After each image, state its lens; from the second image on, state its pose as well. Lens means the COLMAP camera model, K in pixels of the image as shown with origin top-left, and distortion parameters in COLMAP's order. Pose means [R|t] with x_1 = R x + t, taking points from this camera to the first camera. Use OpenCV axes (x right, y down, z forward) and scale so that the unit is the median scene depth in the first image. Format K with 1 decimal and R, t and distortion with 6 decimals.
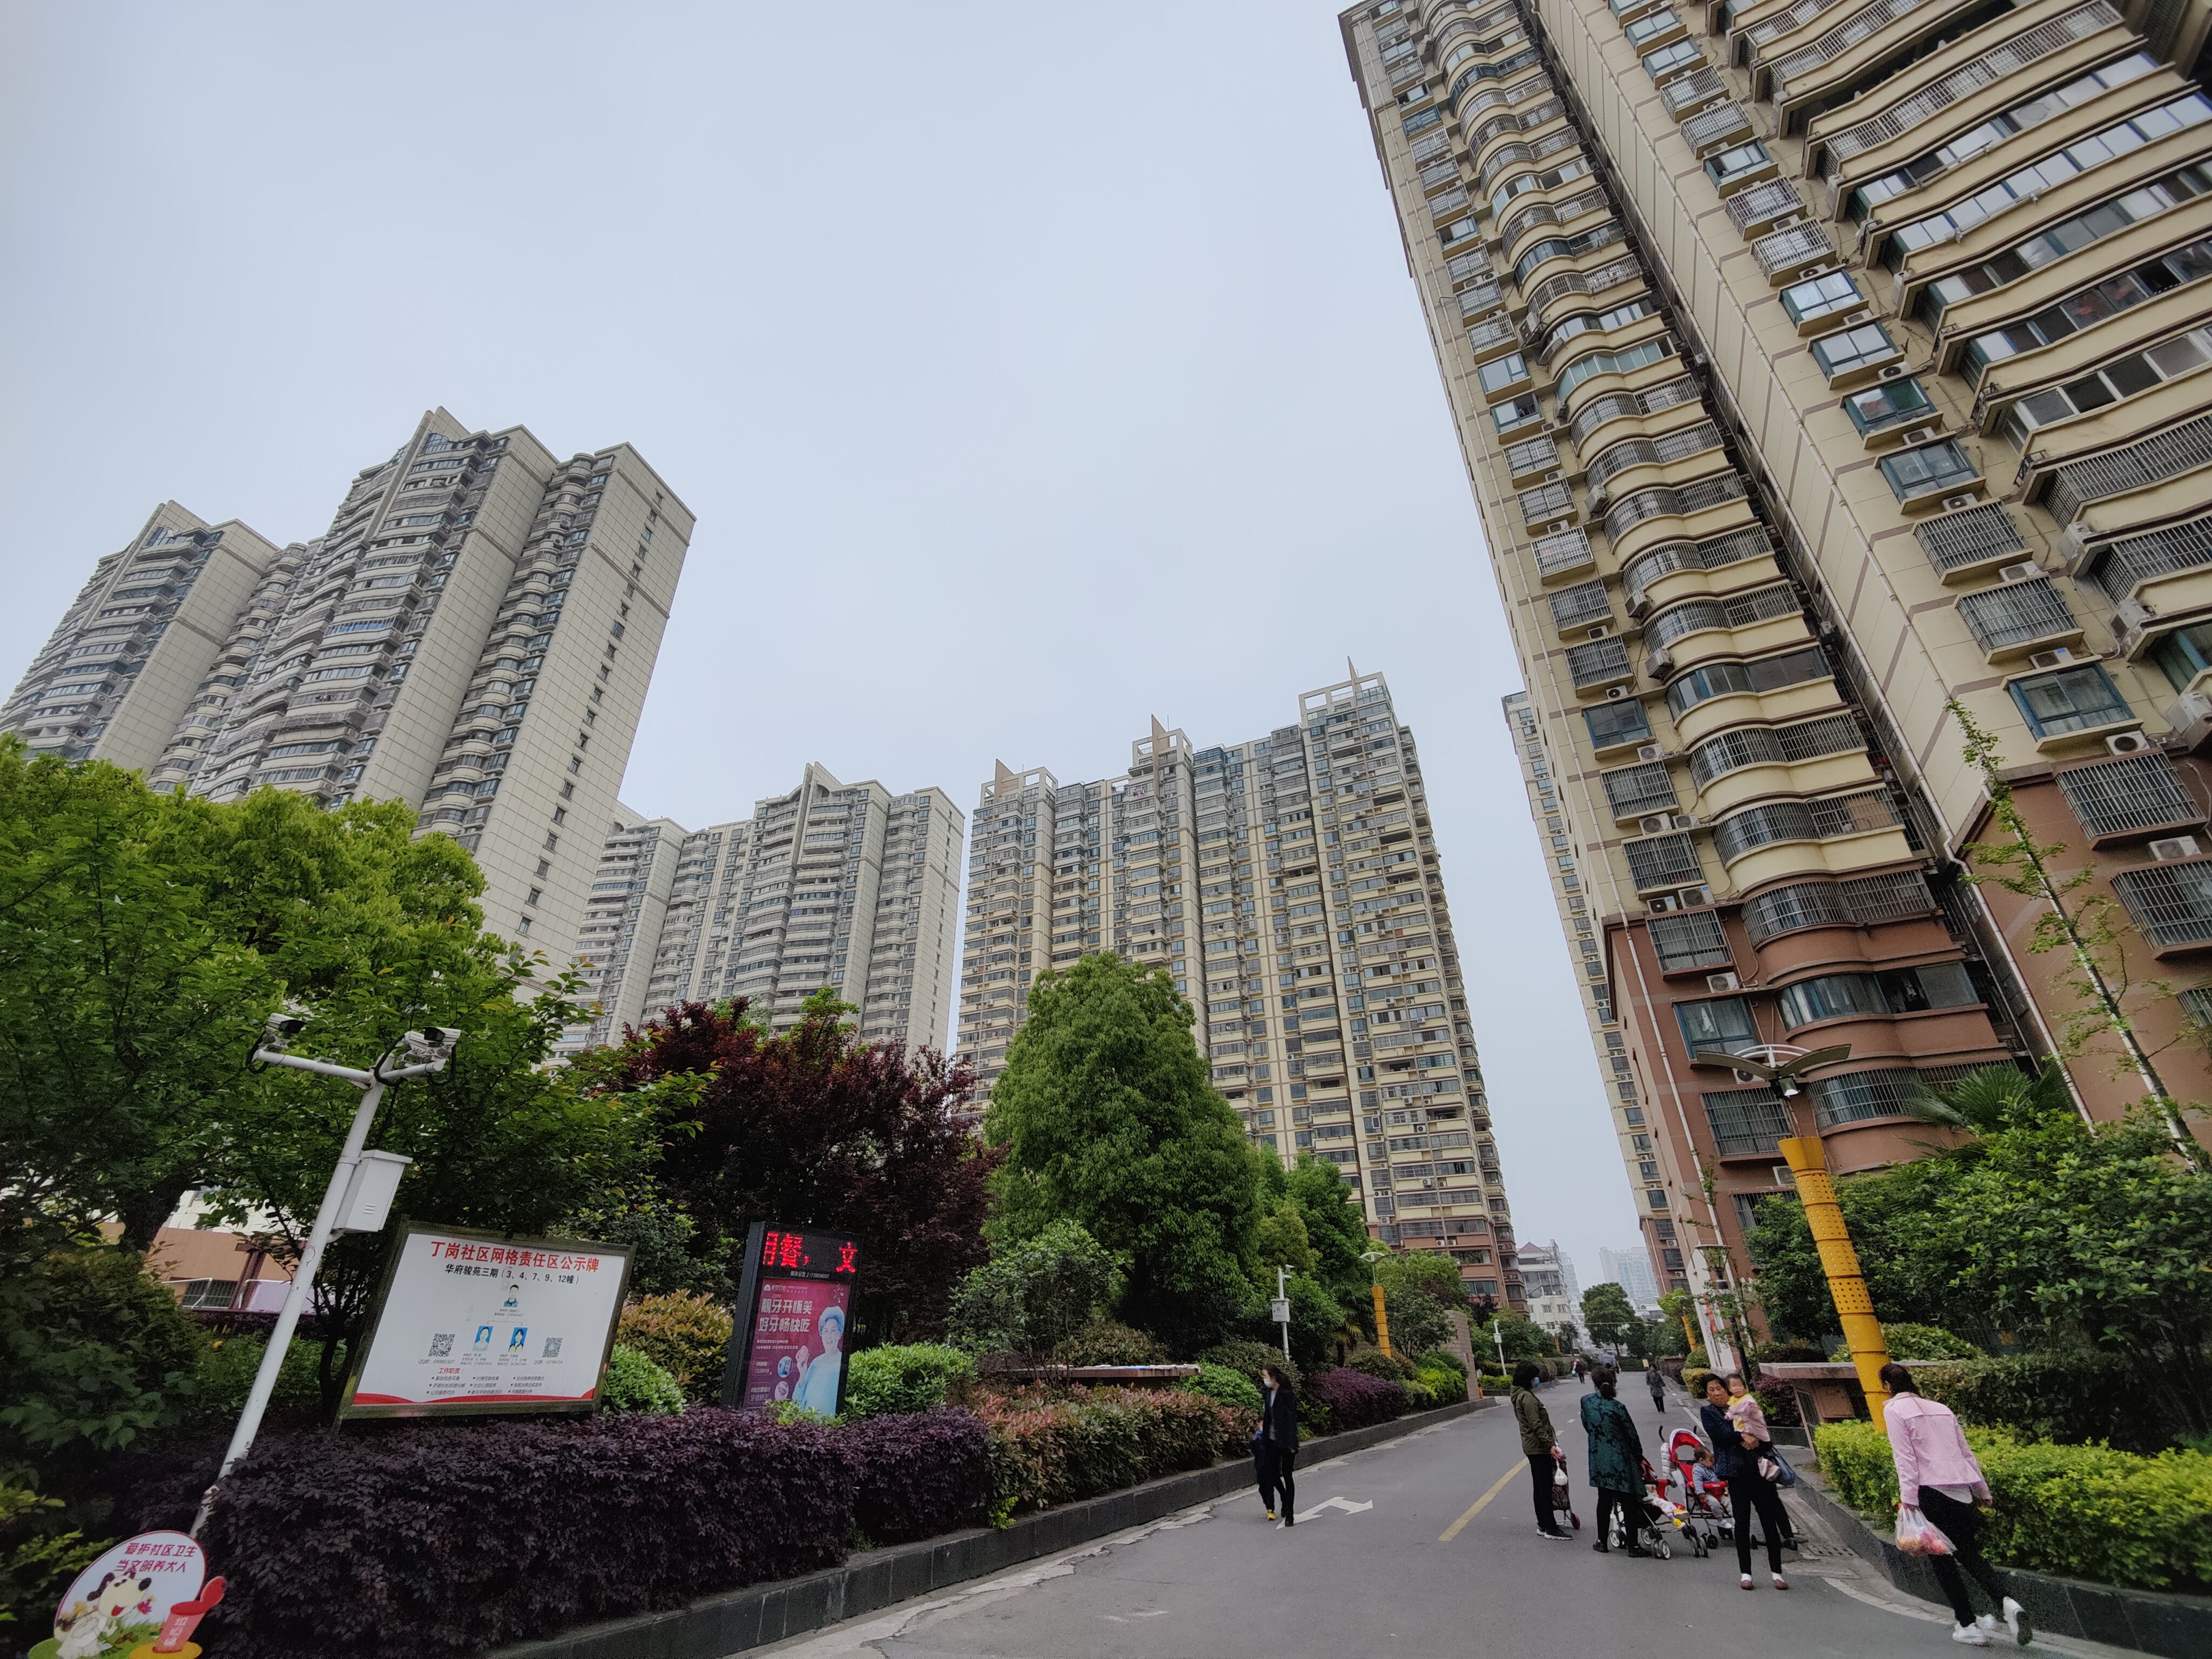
lens RADIAL K [[953.7, 0, 1106.0], [0, 953.7, 829.5], [0, 0, 1]] dist [0.000955, -0.000072]
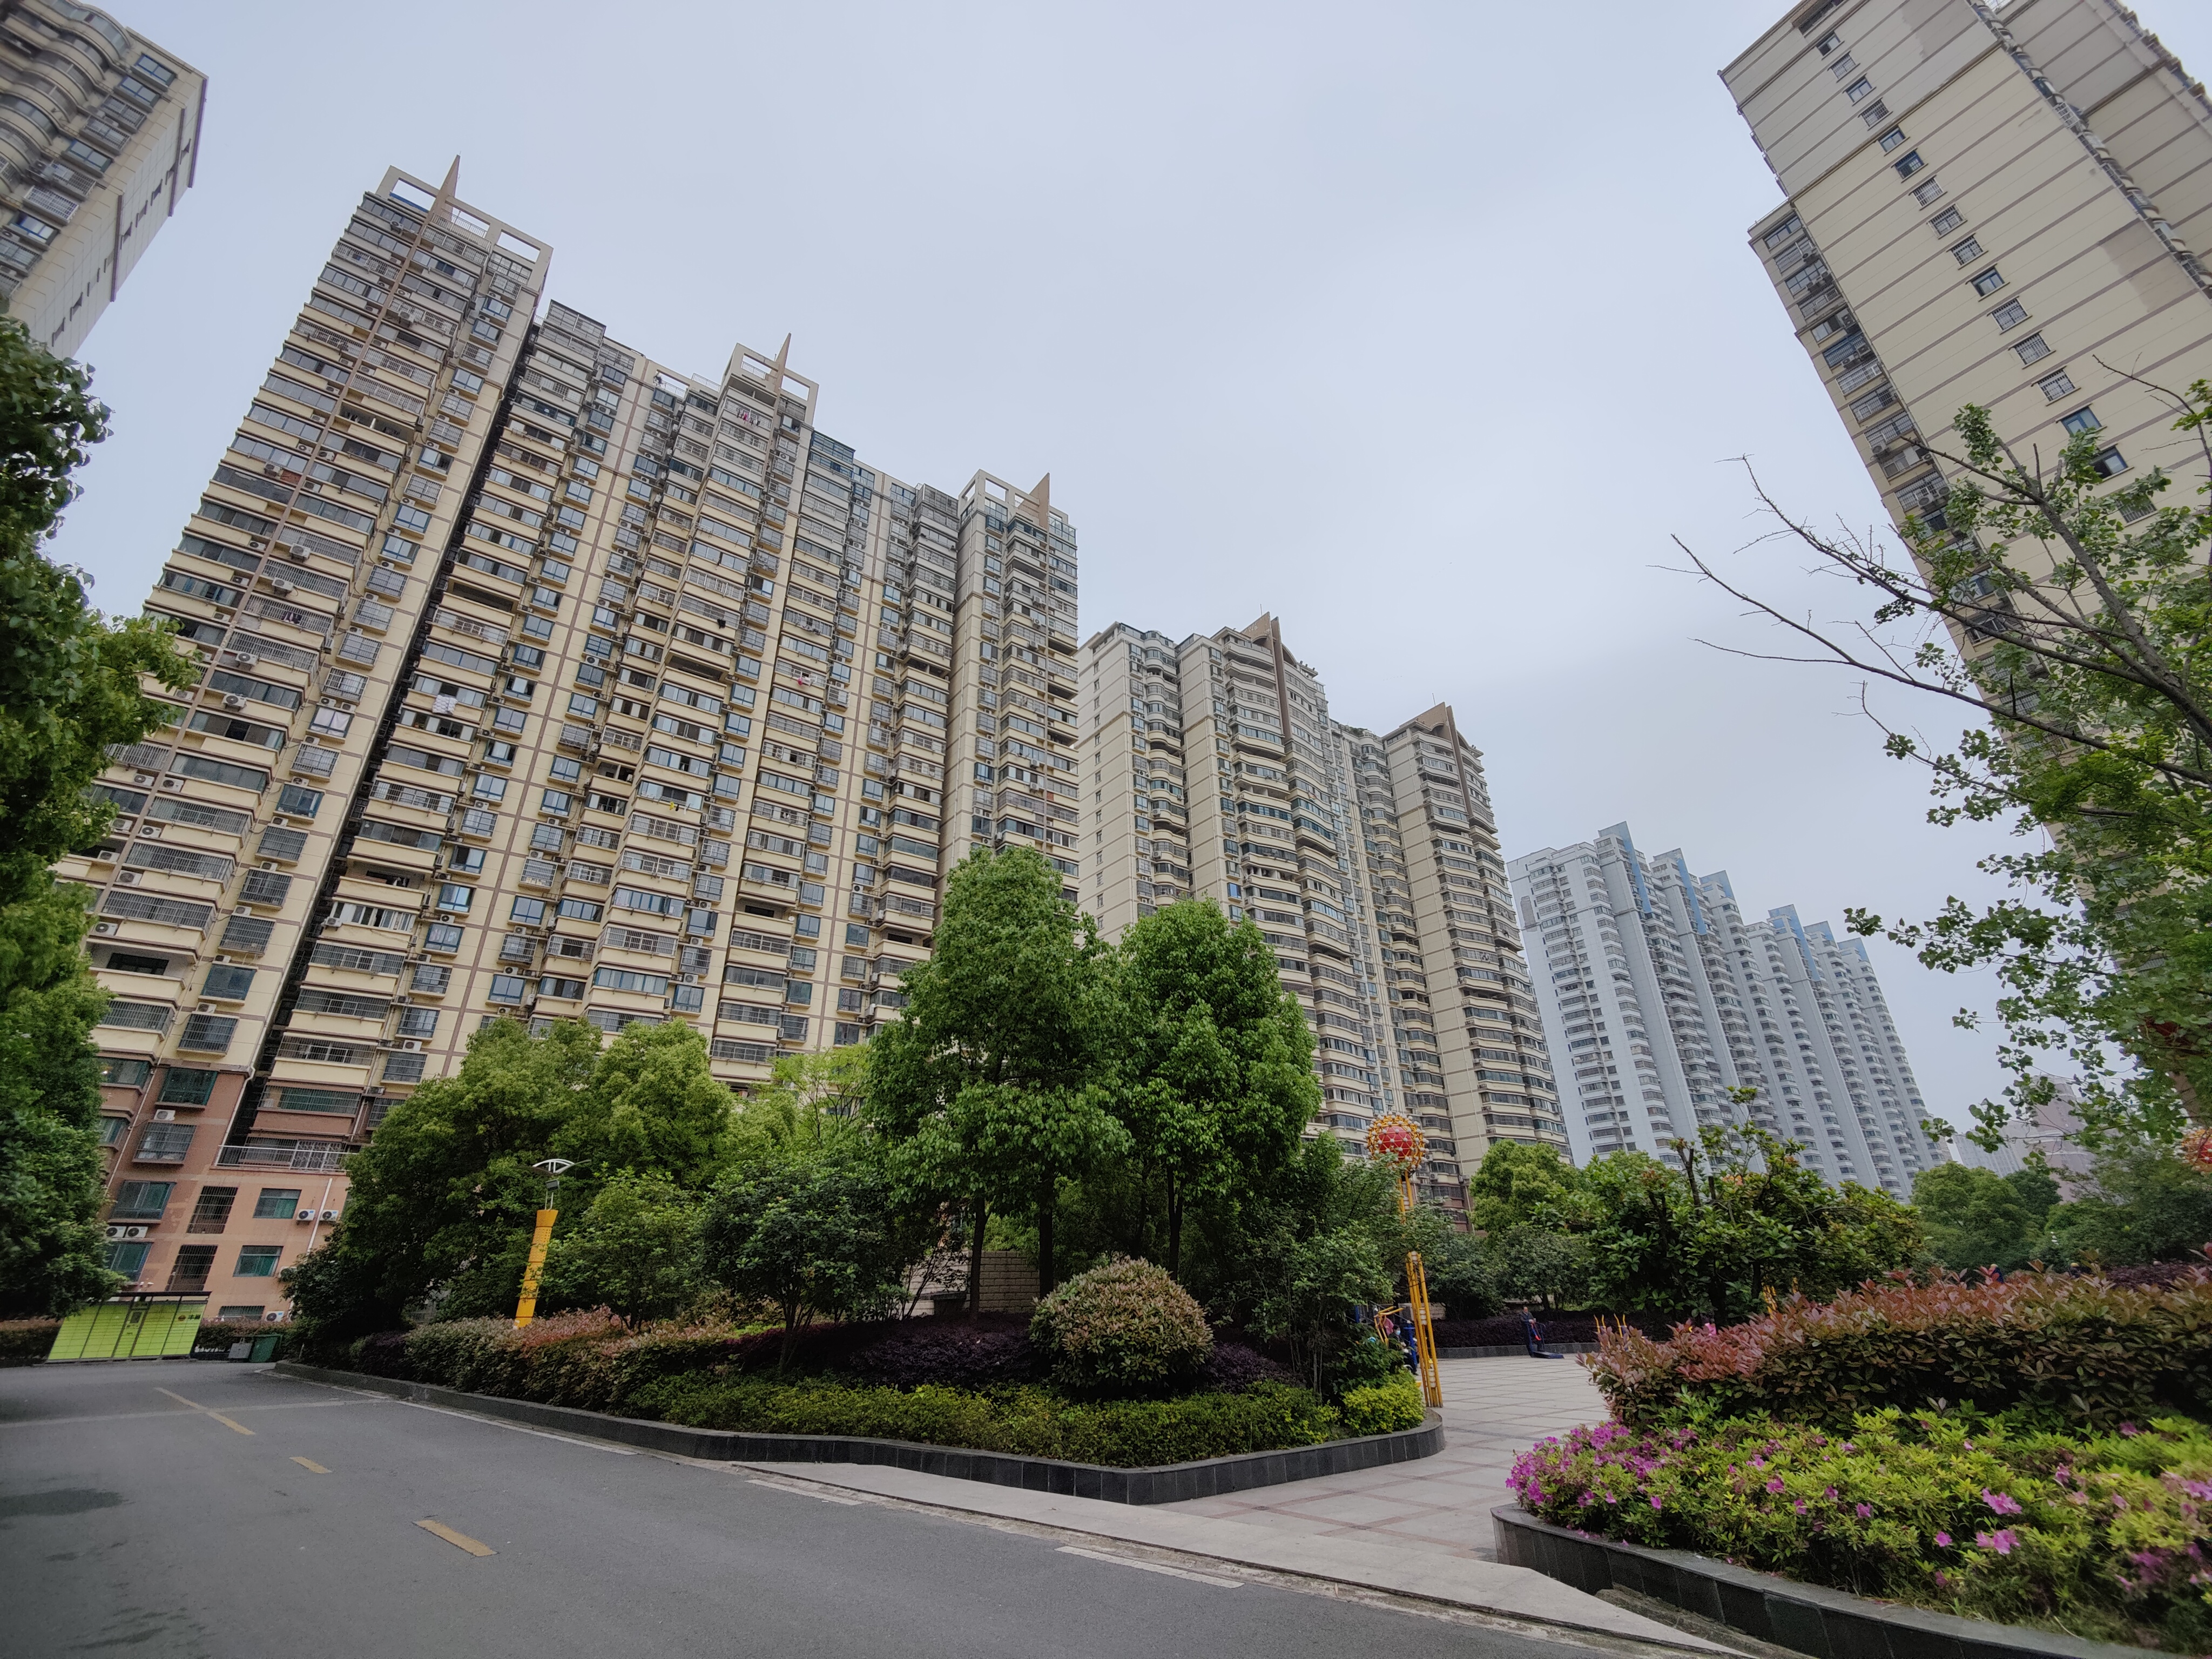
lens RADIAL K [[953.7, 0, 1106.0], [0, 953.7, 829.5], [0, 0, 1]] dist [0.000955, -0.000072]
pose [[0.451321, 0.389937, 0.802657, -0.291447], [-0.415554, 0.887832, -0.197657, 0.257061], [-0.789699, -0.244341, 0.562737, 0.469337]]
